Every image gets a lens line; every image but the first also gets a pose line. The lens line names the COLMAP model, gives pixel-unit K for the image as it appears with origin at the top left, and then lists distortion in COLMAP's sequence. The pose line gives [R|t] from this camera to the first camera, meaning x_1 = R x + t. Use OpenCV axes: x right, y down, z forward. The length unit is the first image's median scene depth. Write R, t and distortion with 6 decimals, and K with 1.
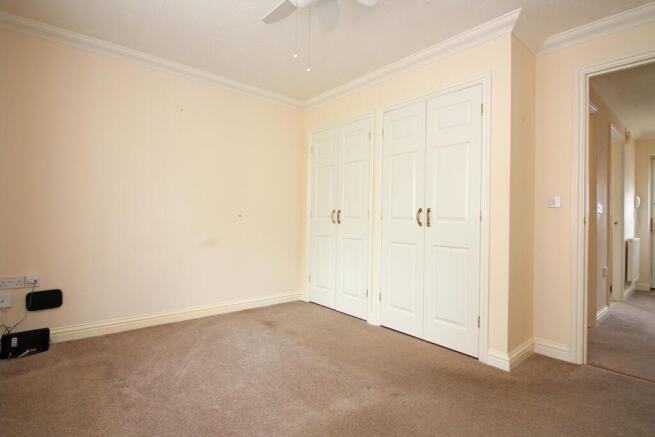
lens RADIAL K [[327.3, 0, 327.5], [0, 327.3, 218.5], [0, 0, 1]] dist [0.000204, -0.000263]
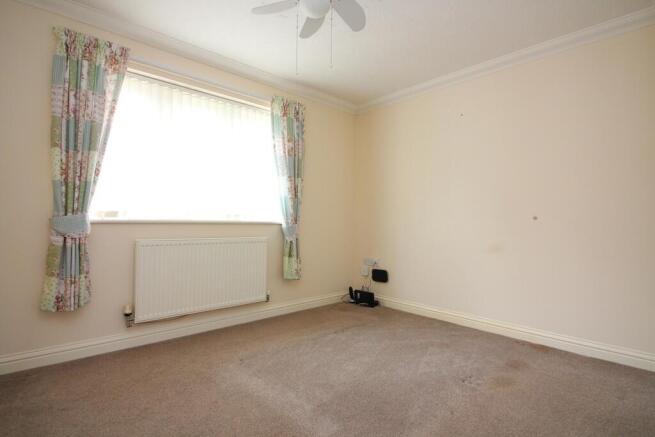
lens RADIAL K [[327.3, 0, 327.5], [0, 327.3, 218.5], [0, 0, 1]] dist [0.000204, -0.000263]
pose [[0.013712, -0.032829, -0.999367, 0.683874], [-0.002225, 0.999457, -0.032863, 0.027559], [0.999904, 0.002674, 0.013632, 0.716199]]
